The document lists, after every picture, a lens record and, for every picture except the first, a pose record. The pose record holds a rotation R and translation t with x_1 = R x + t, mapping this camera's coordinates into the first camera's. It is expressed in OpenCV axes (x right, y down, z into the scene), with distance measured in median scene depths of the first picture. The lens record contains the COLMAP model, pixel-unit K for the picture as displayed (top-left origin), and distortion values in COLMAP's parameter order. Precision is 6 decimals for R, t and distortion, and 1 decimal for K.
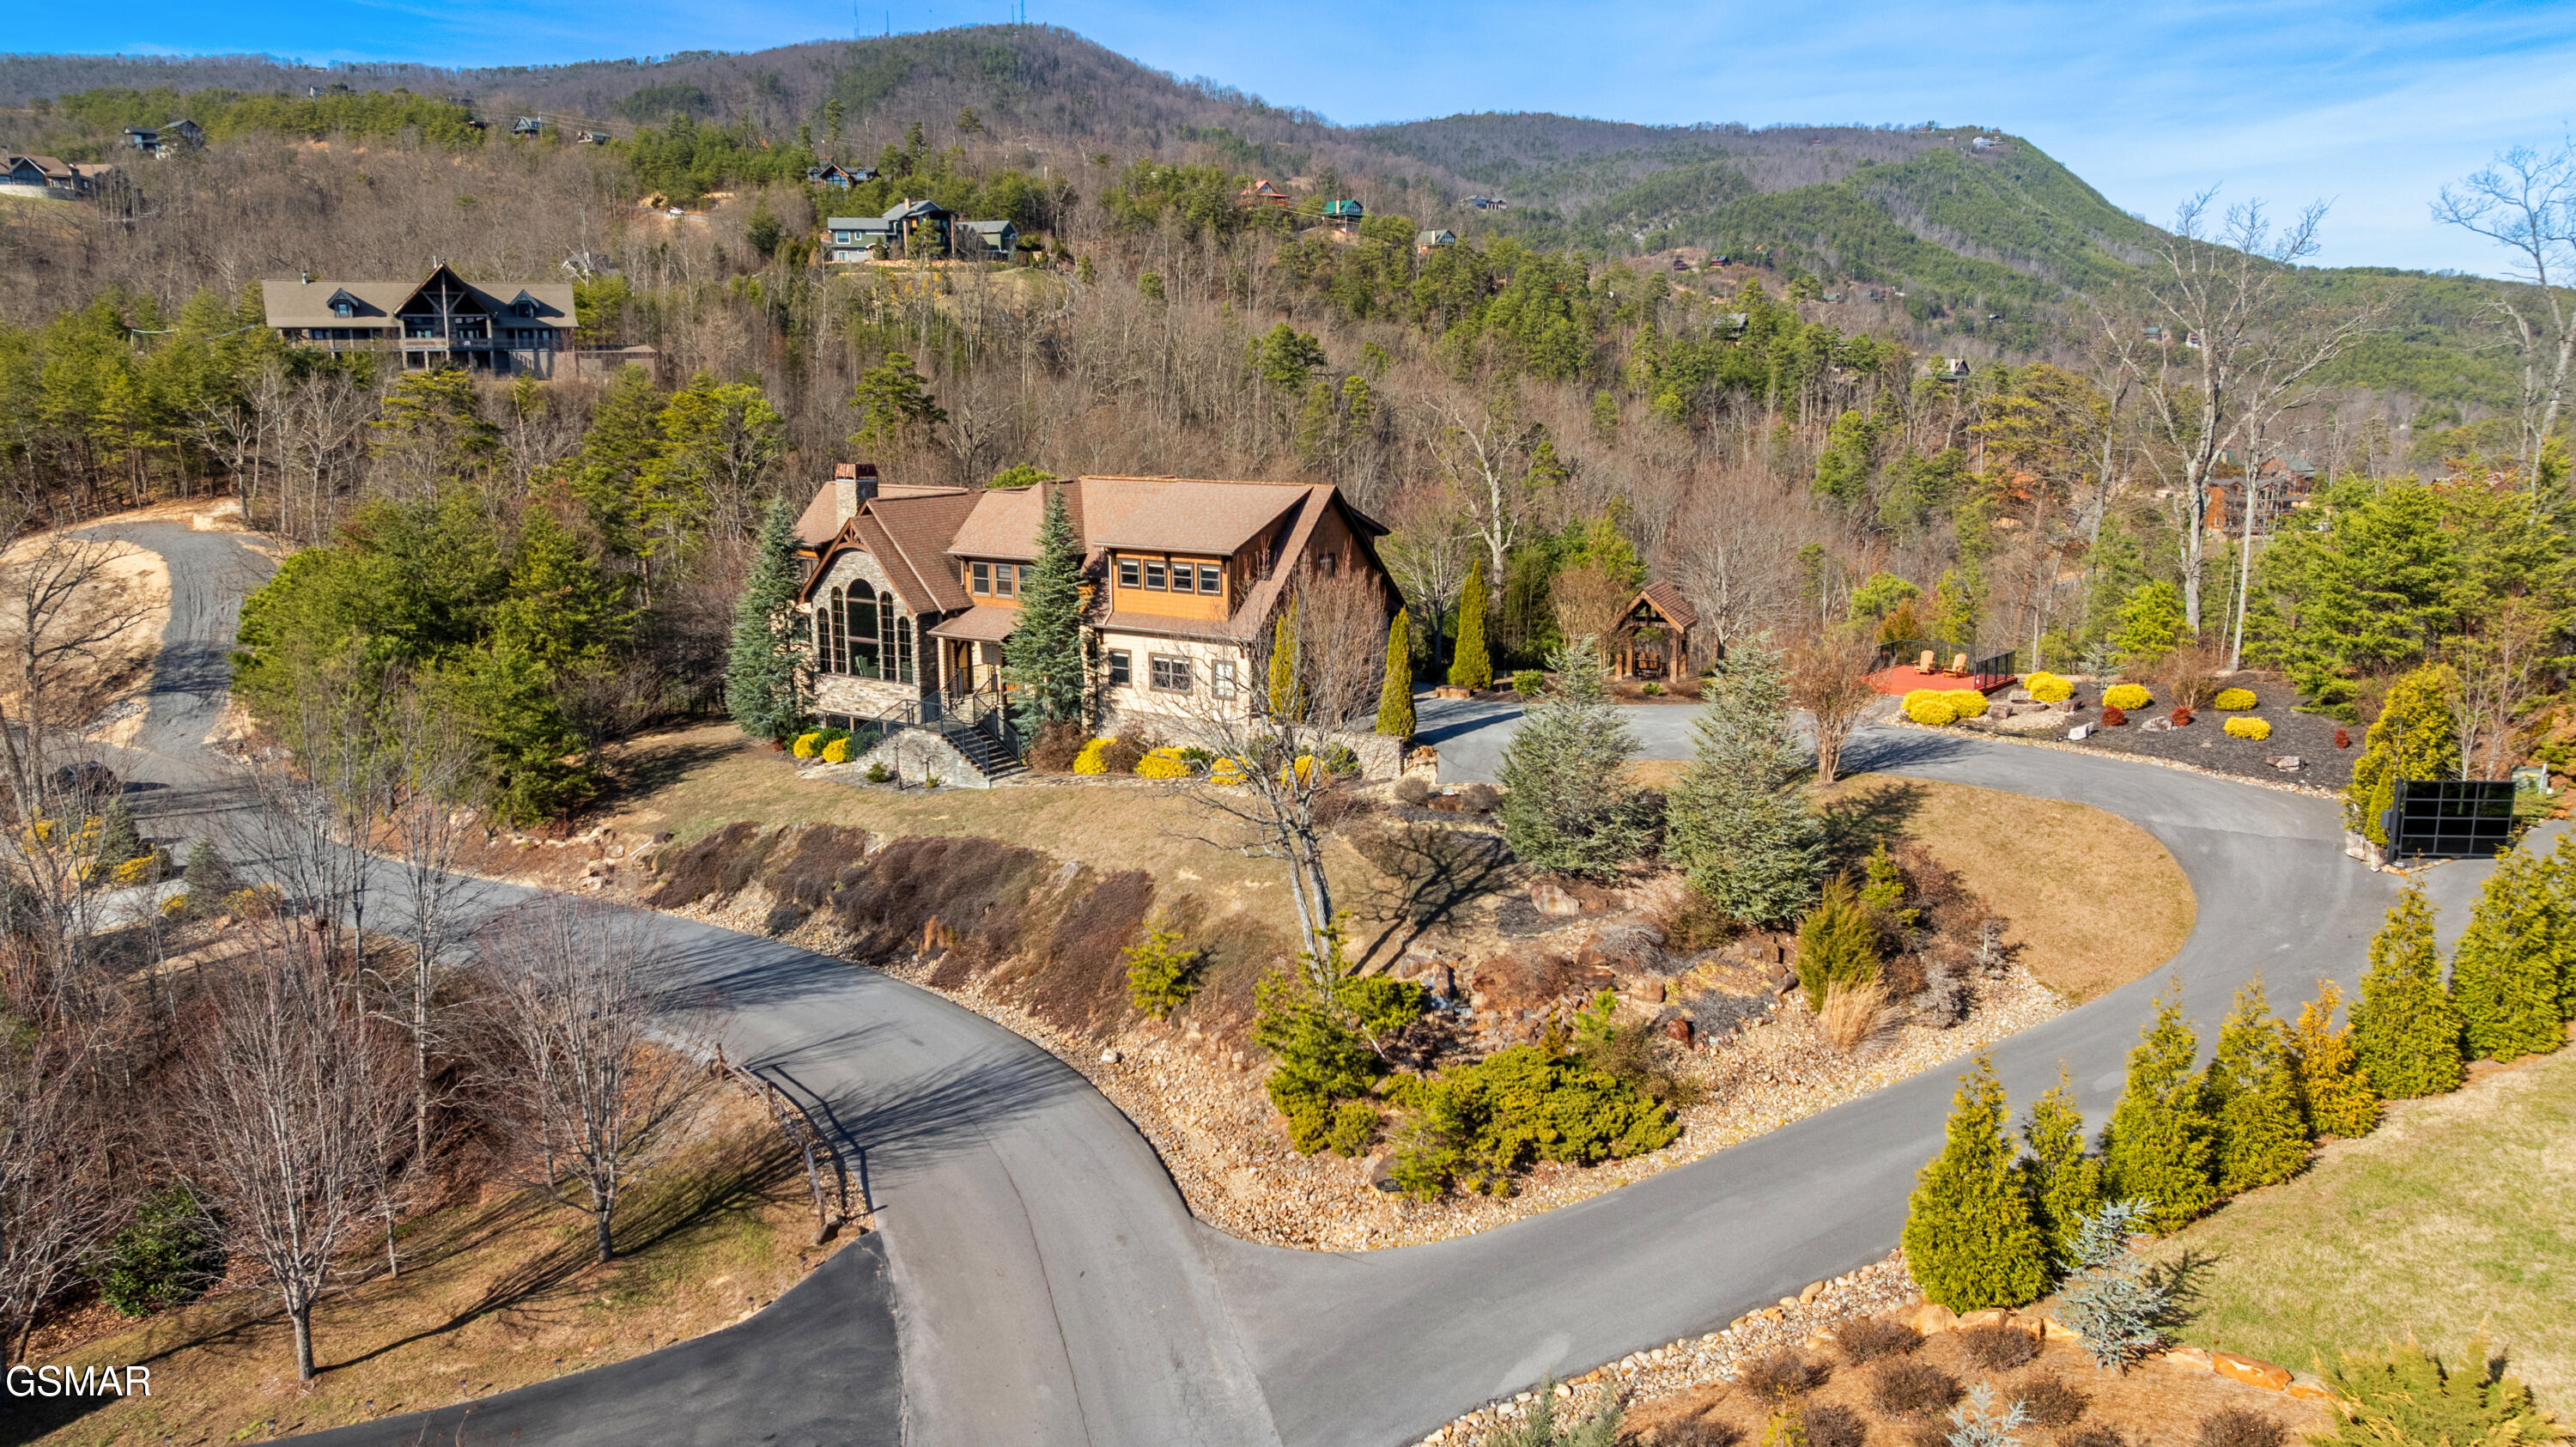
lens RADIAL K [[1781.4, 0, 1288.0], [0, 1781.4, 723.5], [0, 0, 1]] dist [0.001340, 0.002061]
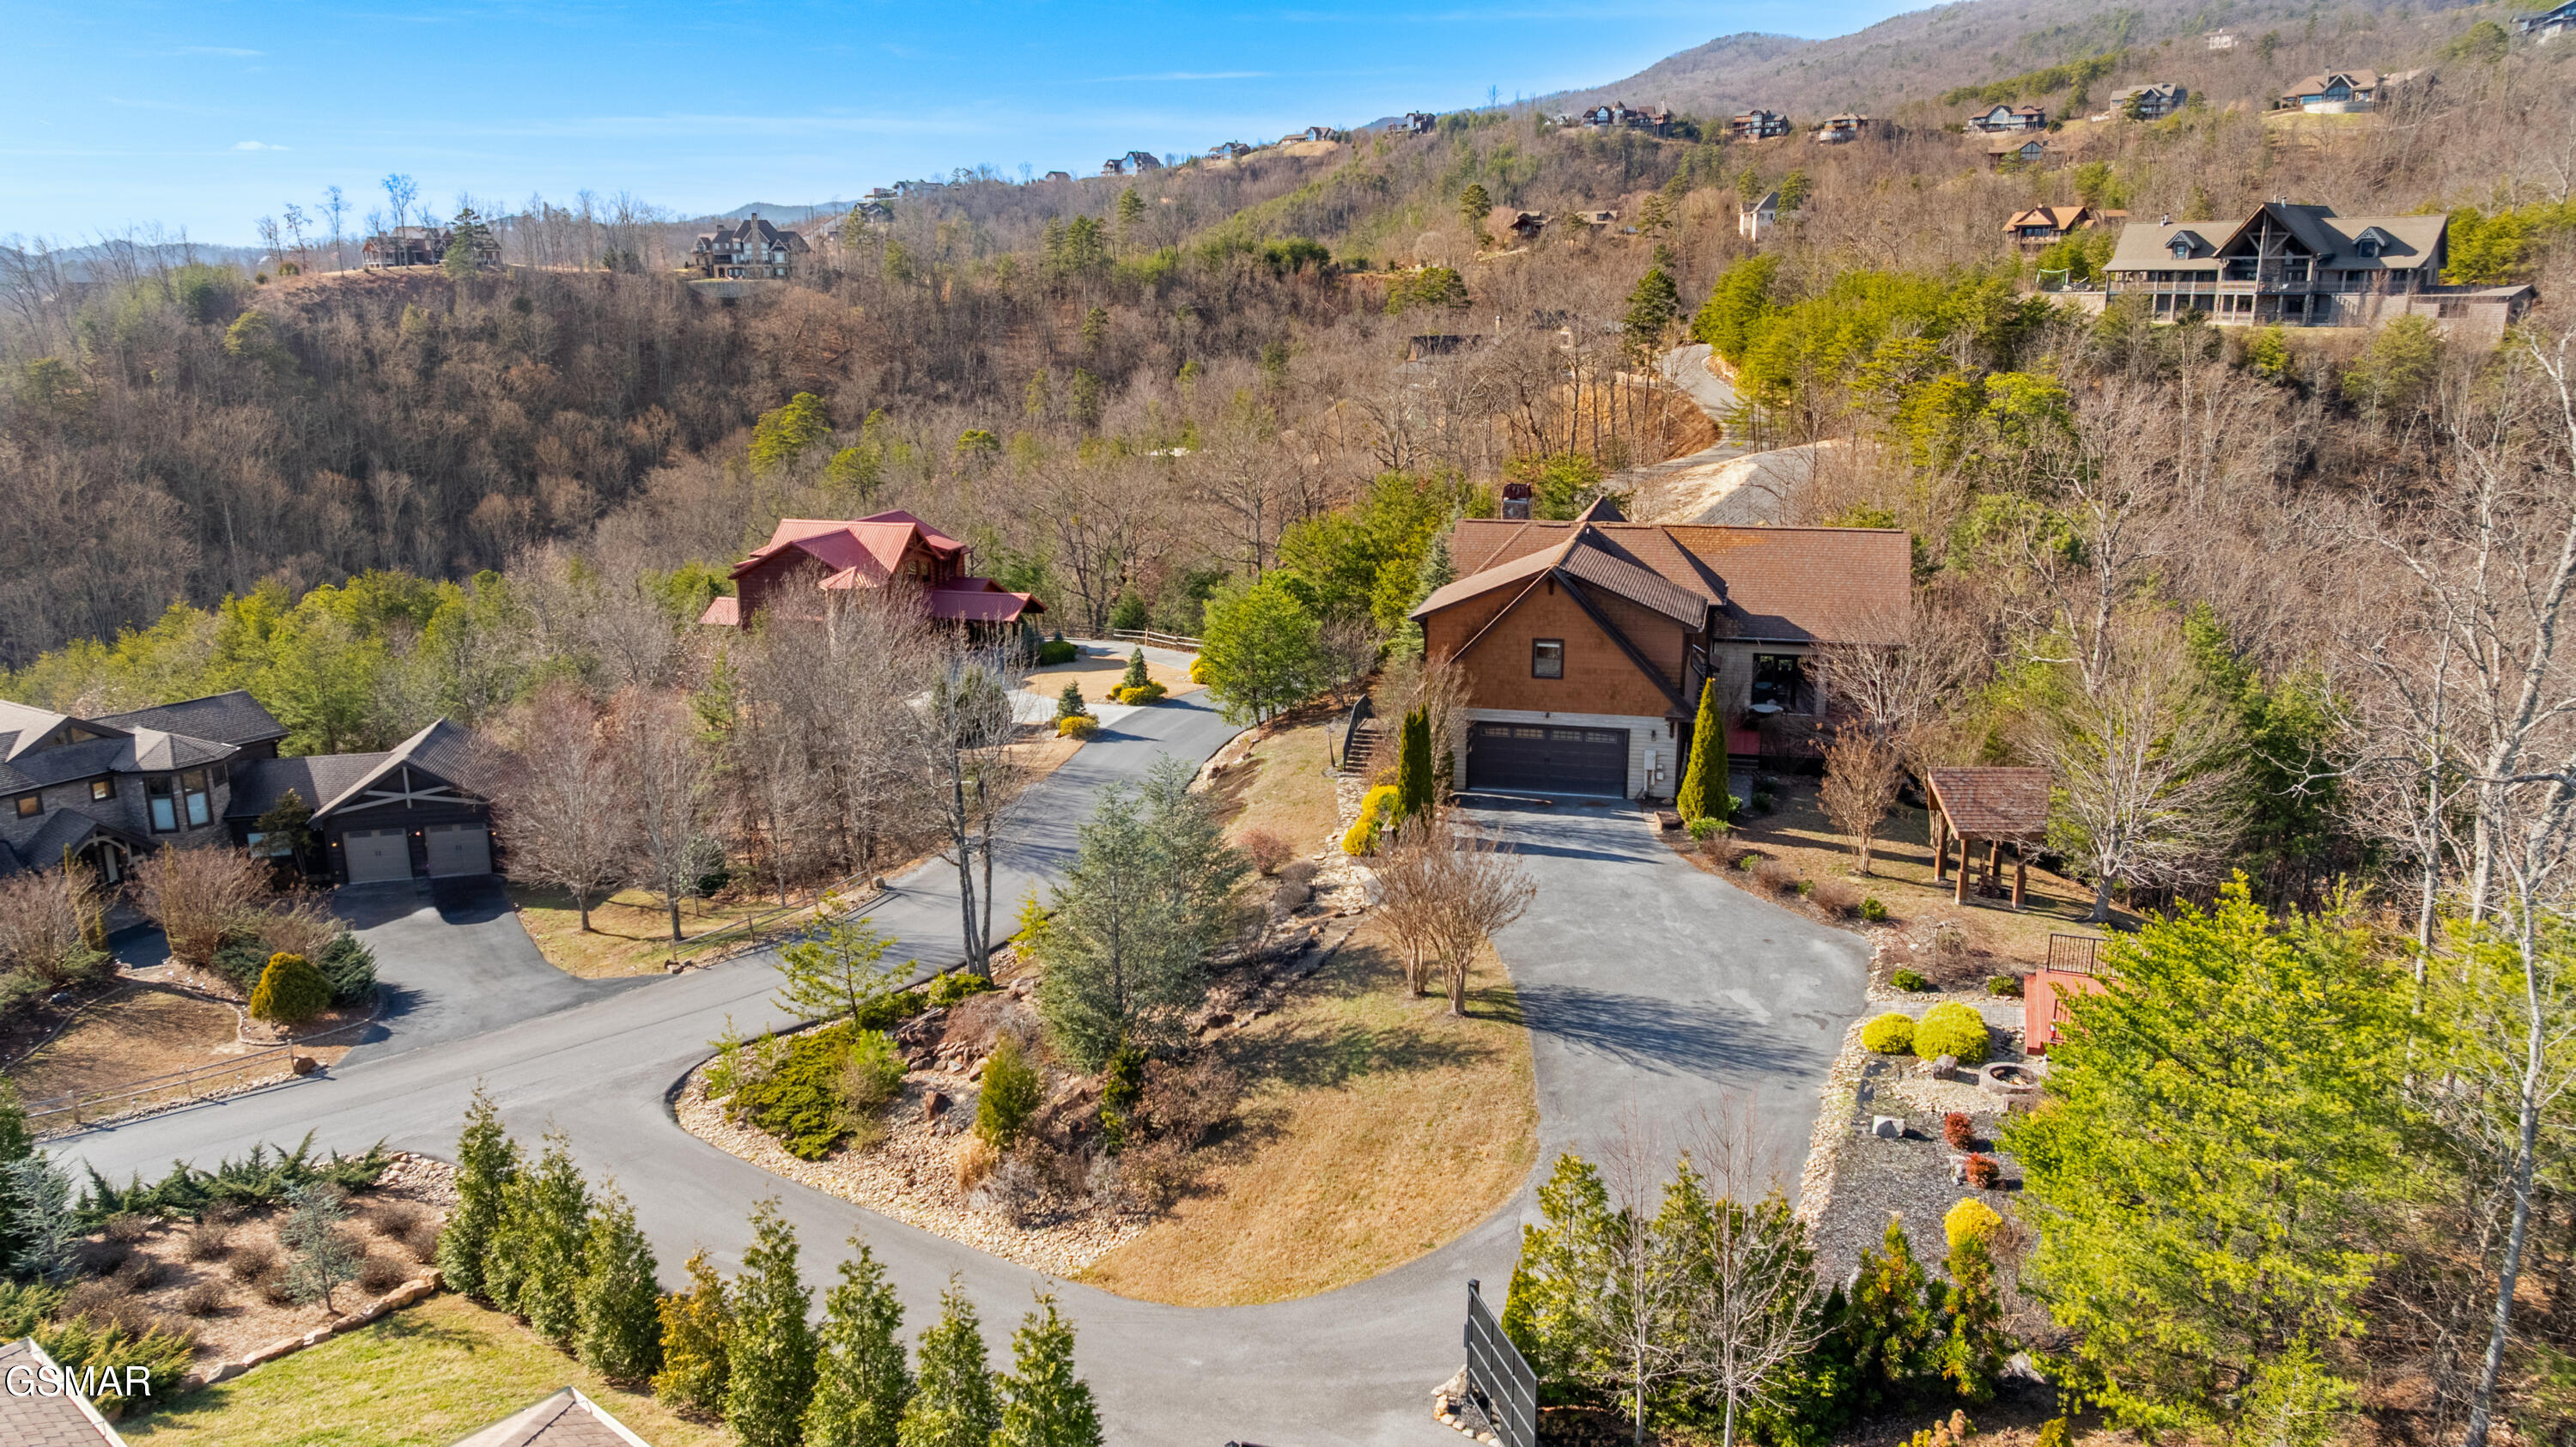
lens RADIAL K [[1804.7, 0, 1288.0], [0, 1804.7, 723.5], [0, 0, 1]] dist [-0.025509, 0.000798]
pose [[0.360193, 0.226269, -0.905021, 0.801826], [-0.170601, 0.969756, 0.174556, -0.183956], [0.917146, 0.091523, 0.387901, 0.465009]]
